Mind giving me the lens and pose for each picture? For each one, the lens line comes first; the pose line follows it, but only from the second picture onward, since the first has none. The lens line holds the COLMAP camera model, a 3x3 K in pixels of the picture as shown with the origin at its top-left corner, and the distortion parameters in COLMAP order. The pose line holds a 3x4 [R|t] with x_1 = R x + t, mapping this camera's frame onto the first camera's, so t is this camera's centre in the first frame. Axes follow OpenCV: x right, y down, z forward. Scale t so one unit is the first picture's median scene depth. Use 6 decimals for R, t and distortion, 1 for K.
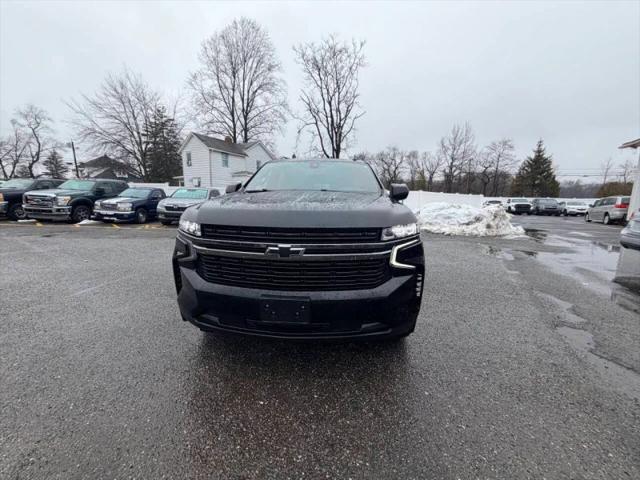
lens RADIAL K [[254.1, 0, 318.4], [0, 254.1, 239.1], [0, 0, 1]] dist [0.000903, -0.000180]
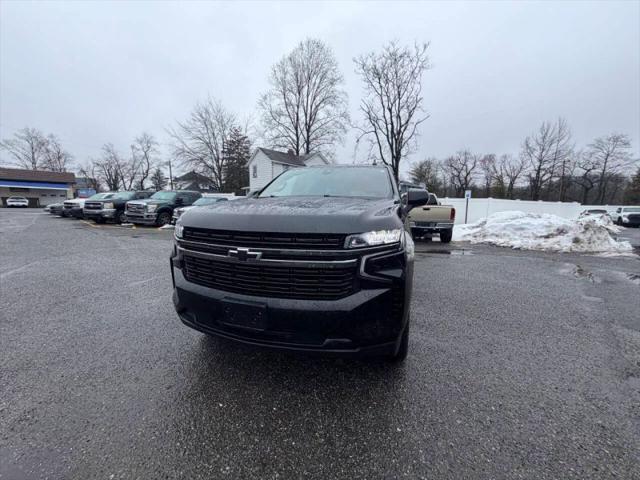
lens RADIAL K [[254.1, 0, 318.4], [0, 254.1, 239.1], [0, 0, 1]] dist [0.000903, -0.000180]
pose [[0.971502, 0.029602, -0.235174, 0.020638], [-0.037671, 0.998843, -0.029891, 0.000269], [0.234017, 0.037899, 0.971494, 0.005083]]
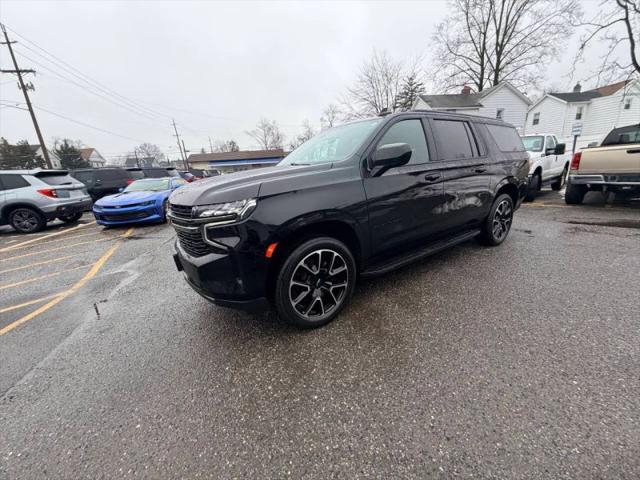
lens RADIAL K [[254.1, 0, 318.4], [0, 254.1, 239.1], [0, 0, 1]] dist [0.000903, -0.000180]
pose [[0.617898, 0.154826, -0.770864, 0.084710], [-0.049980, 0.986172, 0.158008, -0.006057], [0.784668, -0.059105, 0.617092, 0.042736]]
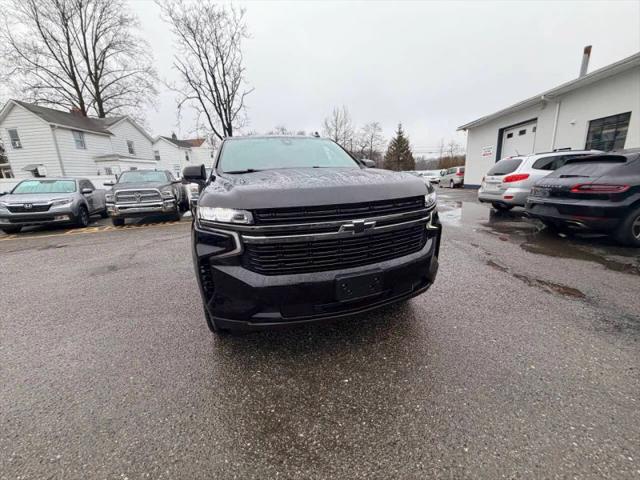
lens RADIAL K [[254.1, 0, 318.4], [0, 254.1, 239.1], [0, 0, 1]] dist [0.000903, -0.000180]
pose [[0.914736, -0.147182, 0.376291, -0.034760], [0.121190, 0.988358, 0.091982, -0.000790], [-0.385449, -0.038537, 0.921924, 0.007818]]
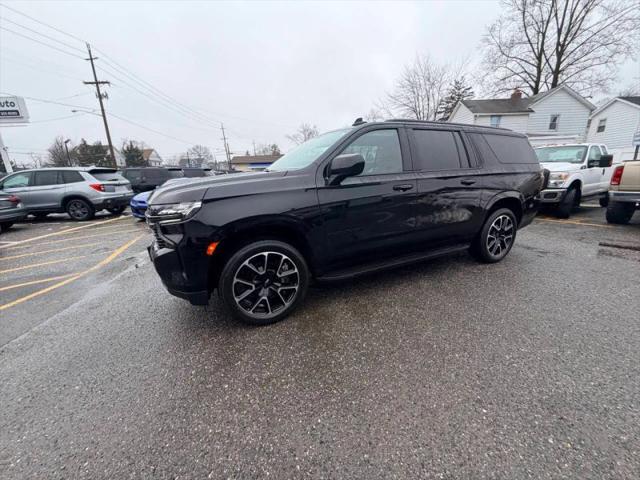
lens RADIAL K [[254.0, 0, 317.9], [0, 254.0, 238.4], [0, 0, 1]] dist [-0.000137, 0.000118]
pose [[0.494420, 0.178917, -0.850610, 0.102379], [-0.096522, 0.983835, 0.150835, -0.008735], [0.863847, 0.007527, 0.503698, 0.062595]]
